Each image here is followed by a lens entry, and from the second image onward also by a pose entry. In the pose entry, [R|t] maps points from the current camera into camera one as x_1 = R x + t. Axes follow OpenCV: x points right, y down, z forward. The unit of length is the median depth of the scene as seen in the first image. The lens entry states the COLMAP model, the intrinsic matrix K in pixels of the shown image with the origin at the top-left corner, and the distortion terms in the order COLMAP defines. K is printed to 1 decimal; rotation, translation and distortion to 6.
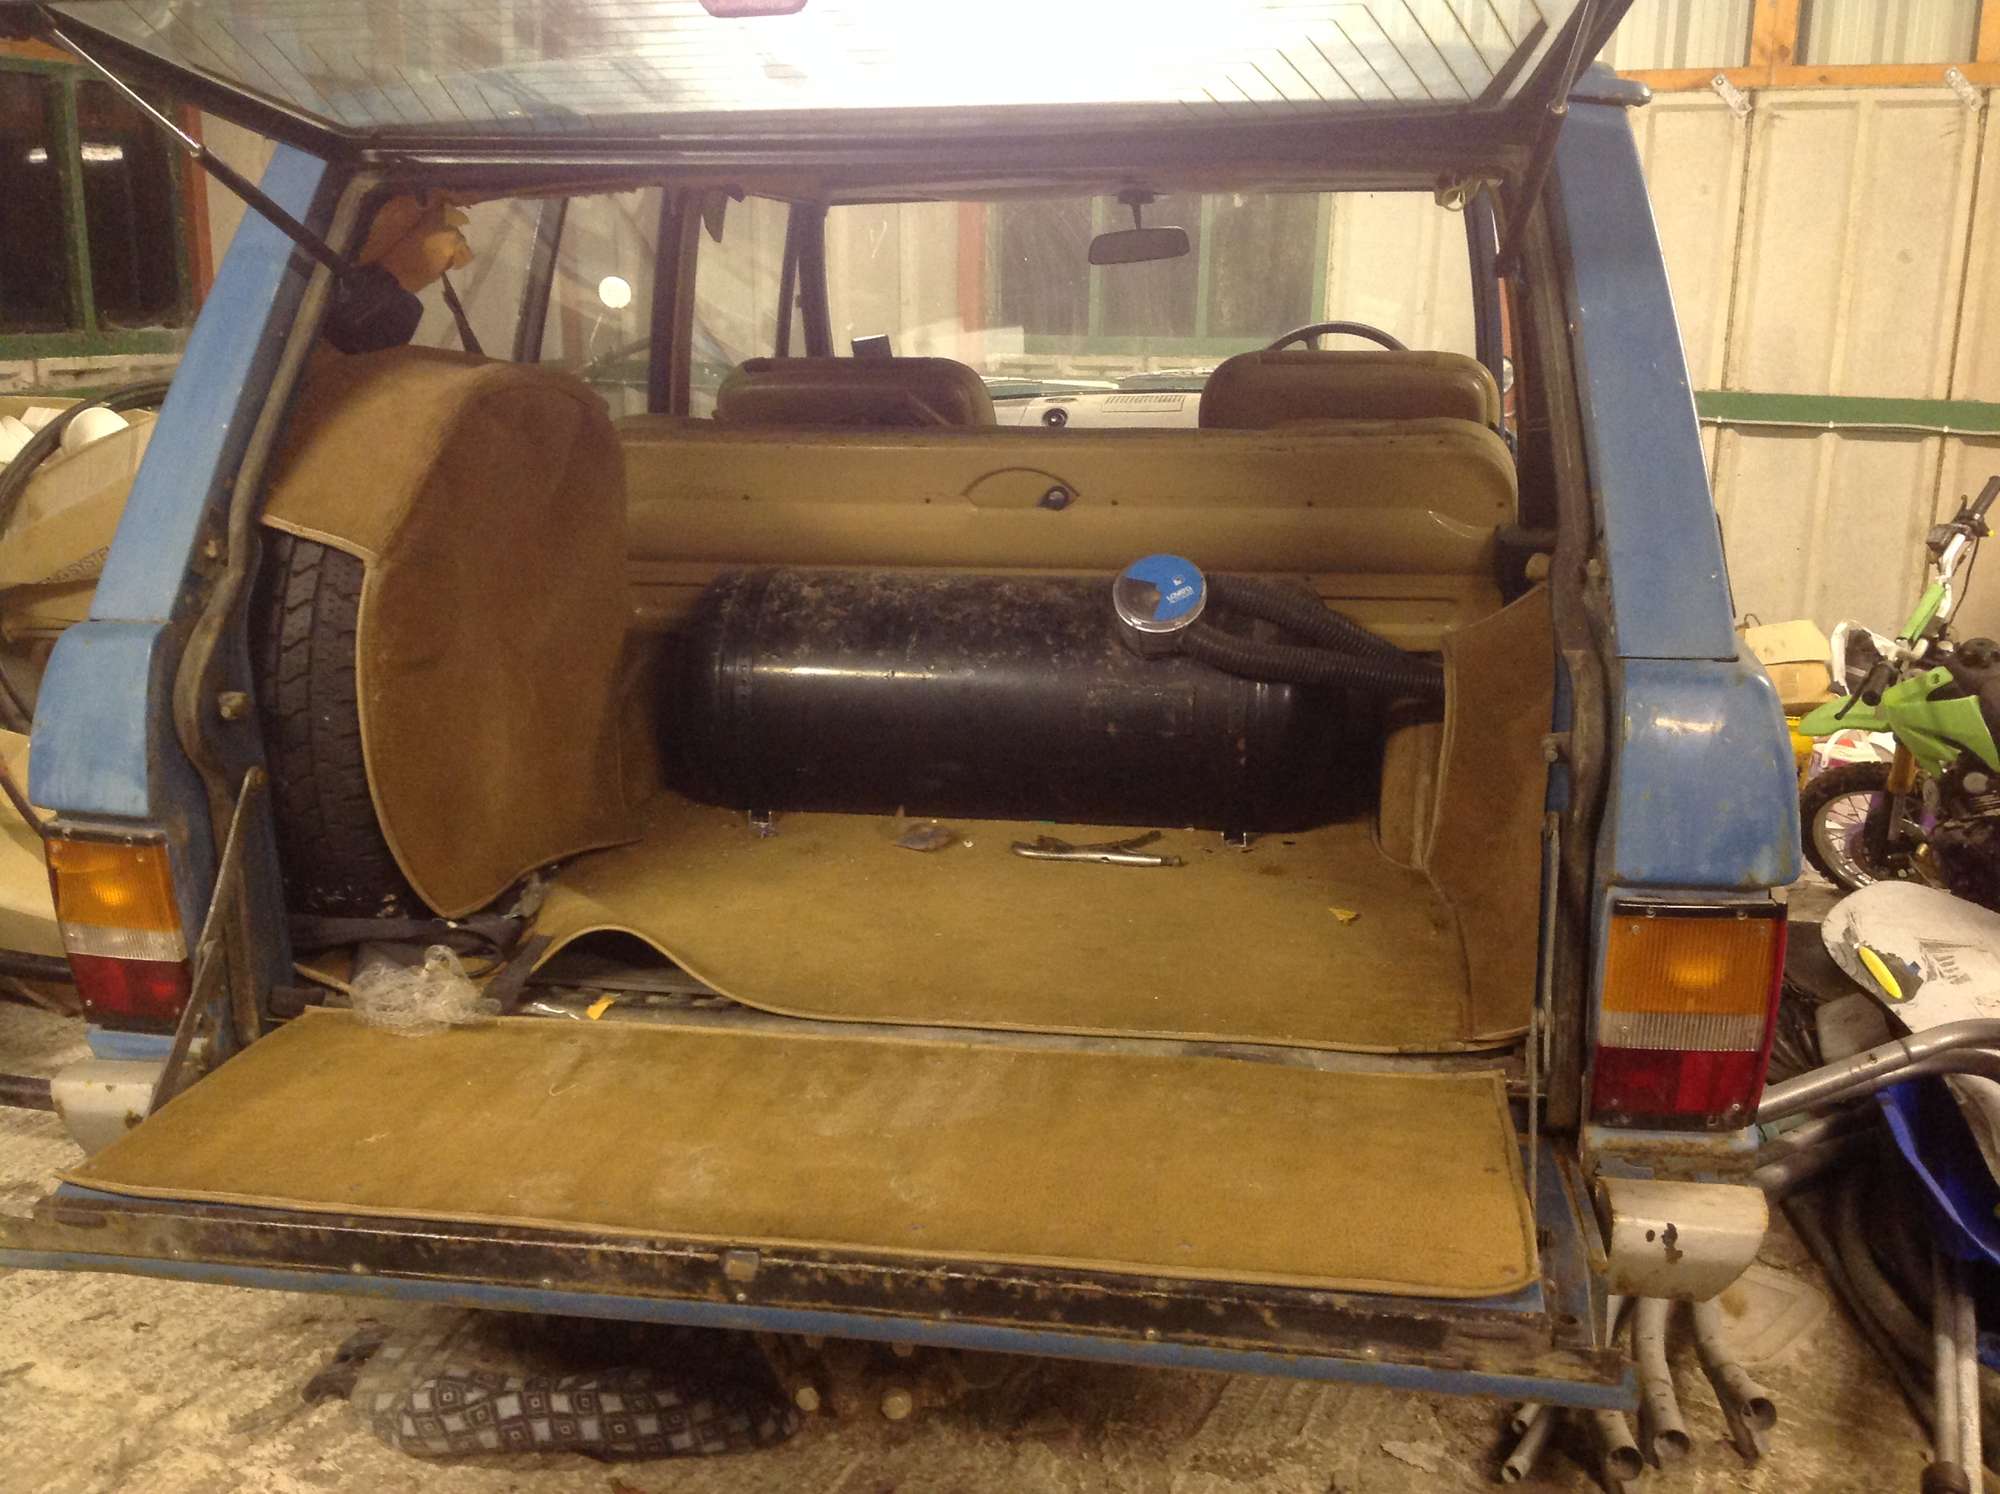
lens RADIAL K [[1981.8, 0, 1000.0], [0, 1981.8, 747.0], [0, 0, 1]] dist [0.018118, 0.010333]
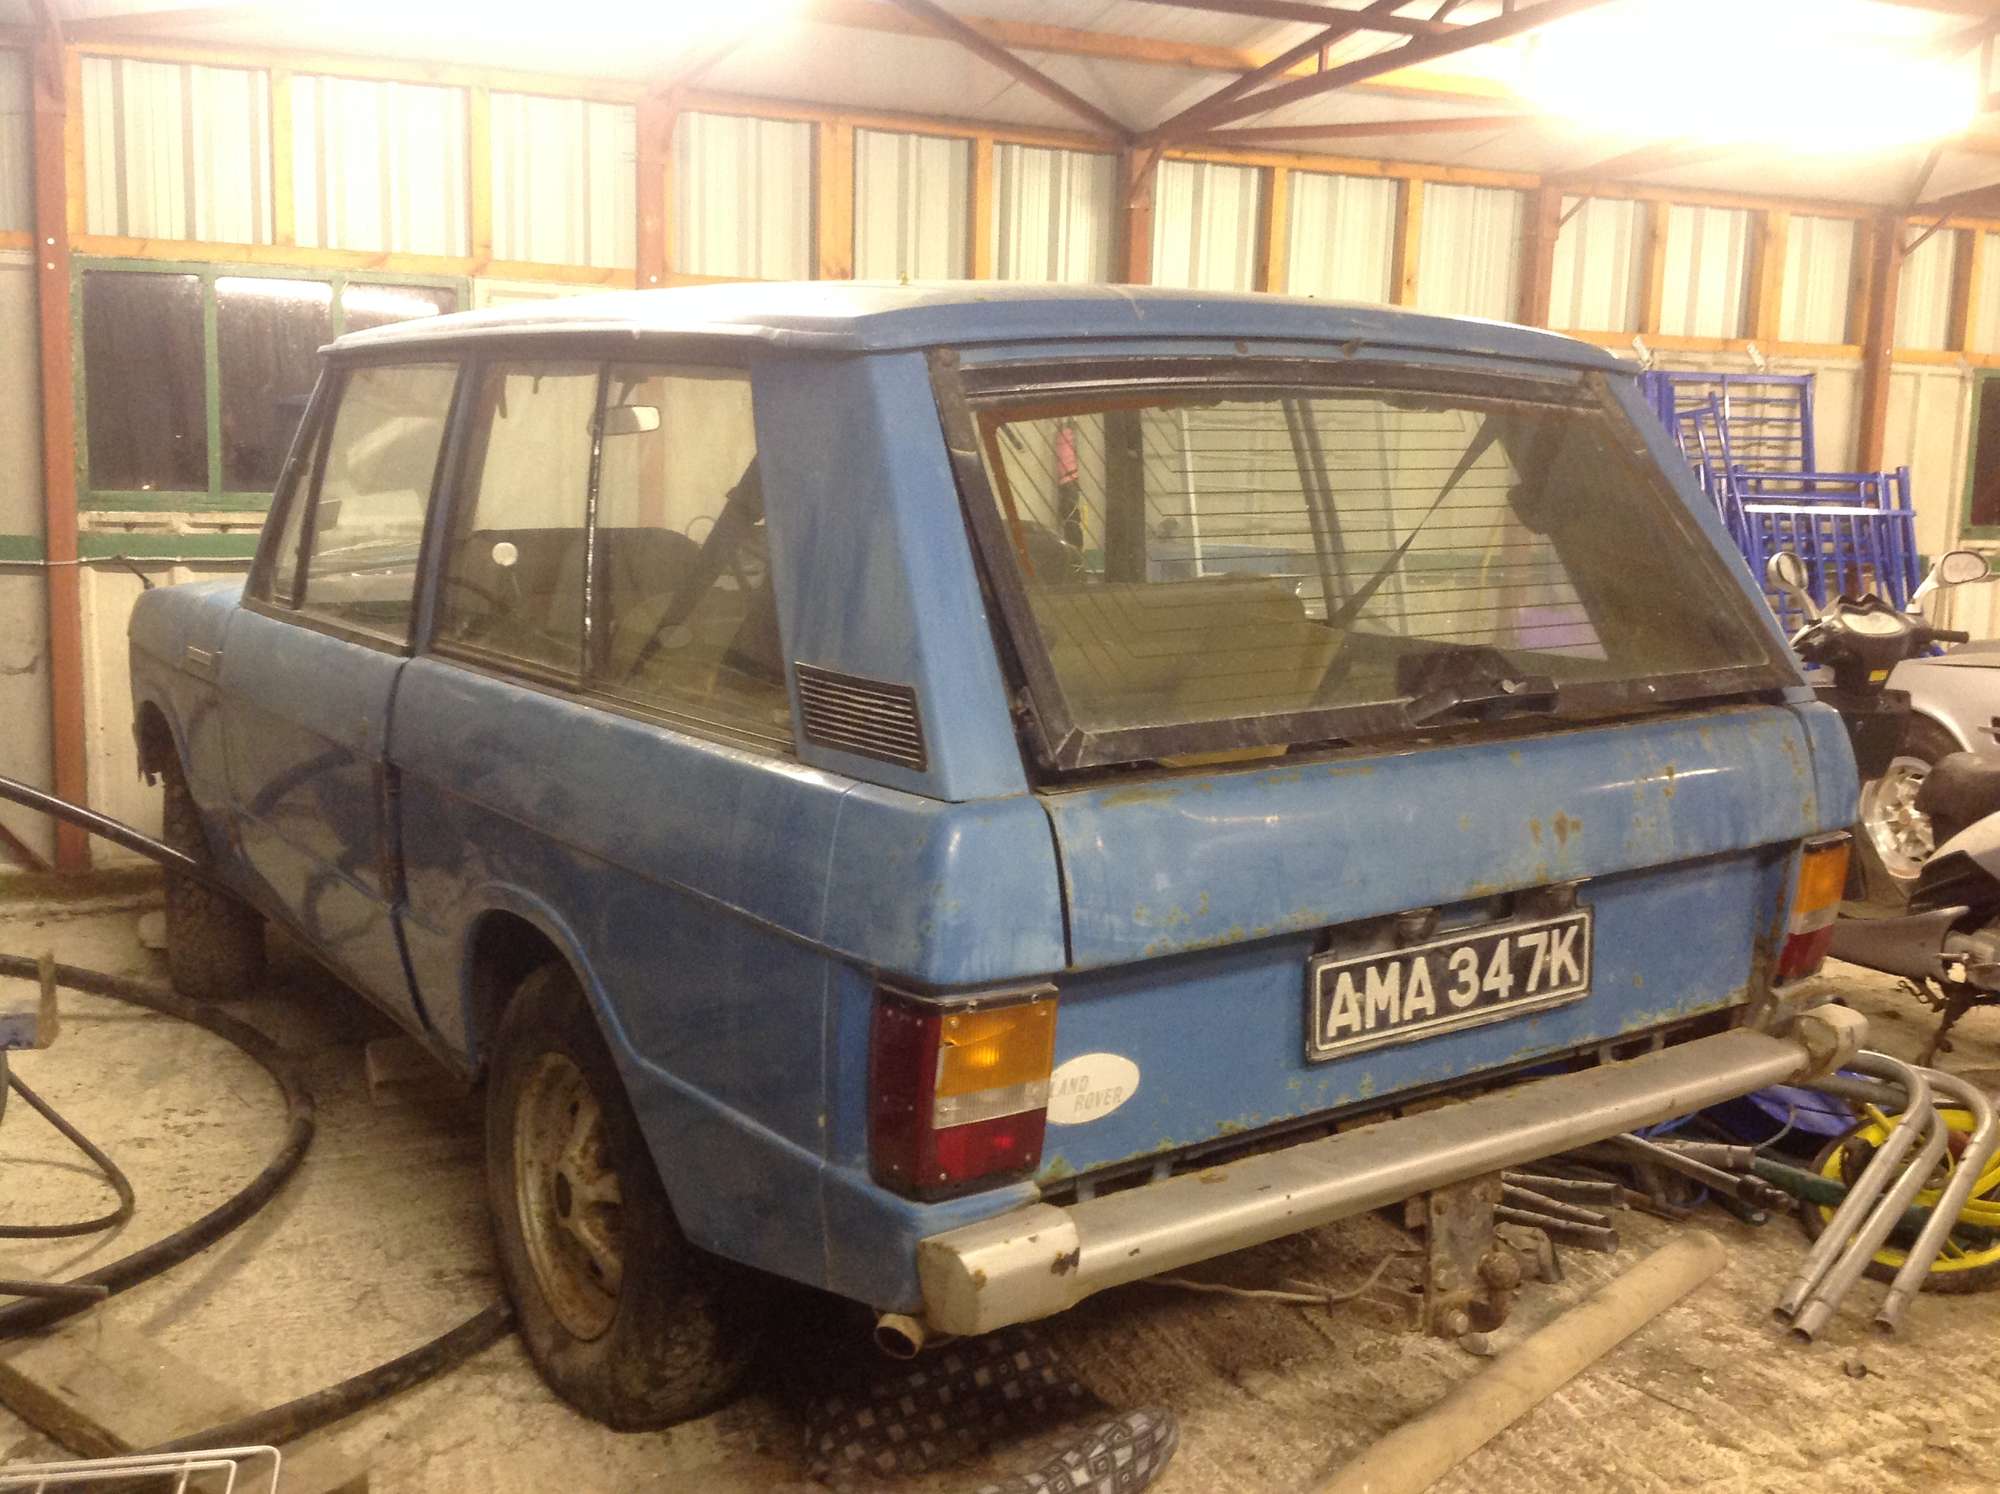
lens RADIAL K [[1981.8, 0, 1000.0], [0, 1981.8, 747.0], [0, 0, 1]] dist [0.018118, 0.010333]
pose [[0.677578, -0.078296, 0.731272, -0.535903], [0.129830, 0.991435, -0.014145, -0.032276], [-0.723901, 0.104525, 0.681940, 0.123224]]
